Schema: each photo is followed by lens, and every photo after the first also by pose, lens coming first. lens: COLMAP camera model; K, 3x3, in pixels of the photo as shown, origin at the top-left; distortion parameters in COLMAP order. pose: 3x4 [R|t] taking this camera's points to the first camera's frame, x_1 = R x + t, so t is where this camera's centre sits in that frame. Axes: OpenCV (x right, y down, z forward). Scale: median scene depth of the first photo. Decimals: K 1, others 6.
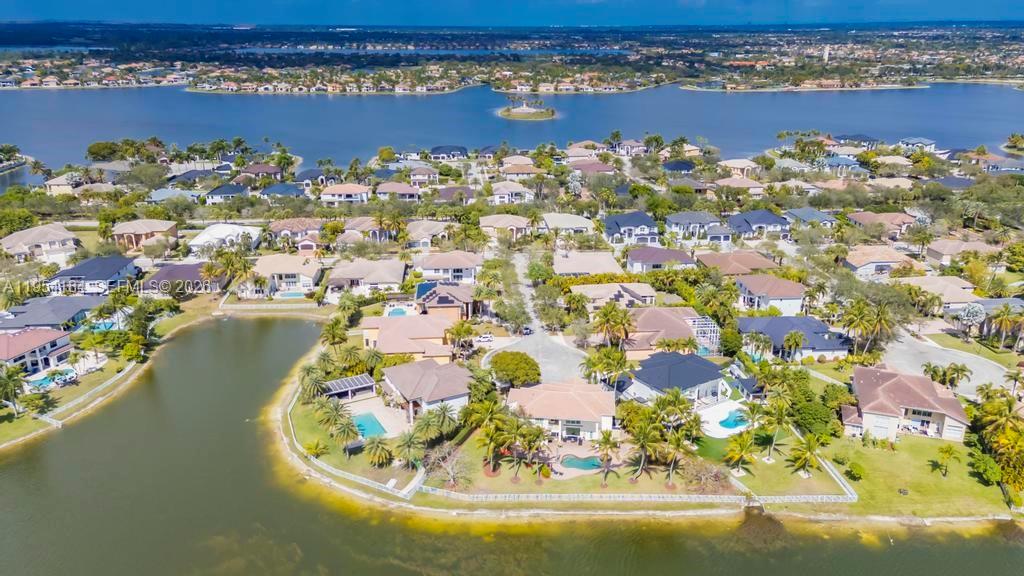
lens RADIAL K [[789.7, 0, 513.6], [0, 789.7, 291.4], [0, 0, 1]] dist [0.088329, -0.000821]
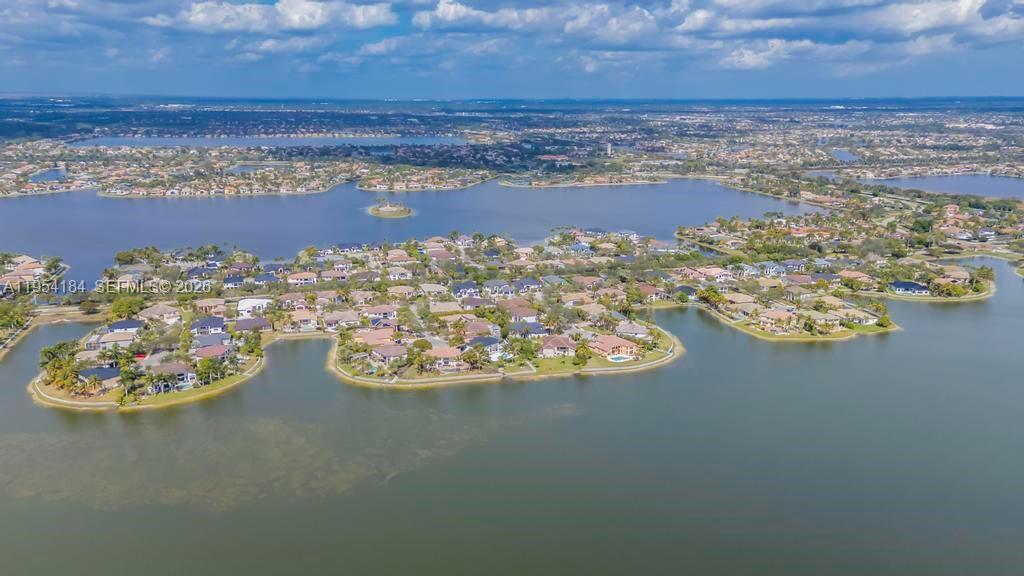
lens RADIAL K [[789.7, 0, 510.4], [0, 789.7, 287.2], [0, 0, 1]] dist [0.088329, -0.000821]
pose [[0.980399, -0.049022, 0.190828, -0.111340], [0.064740, 0.994926, -0.077019, 0.068952], [-0.186084, 0.087863, 0.978597, -0.898750]]
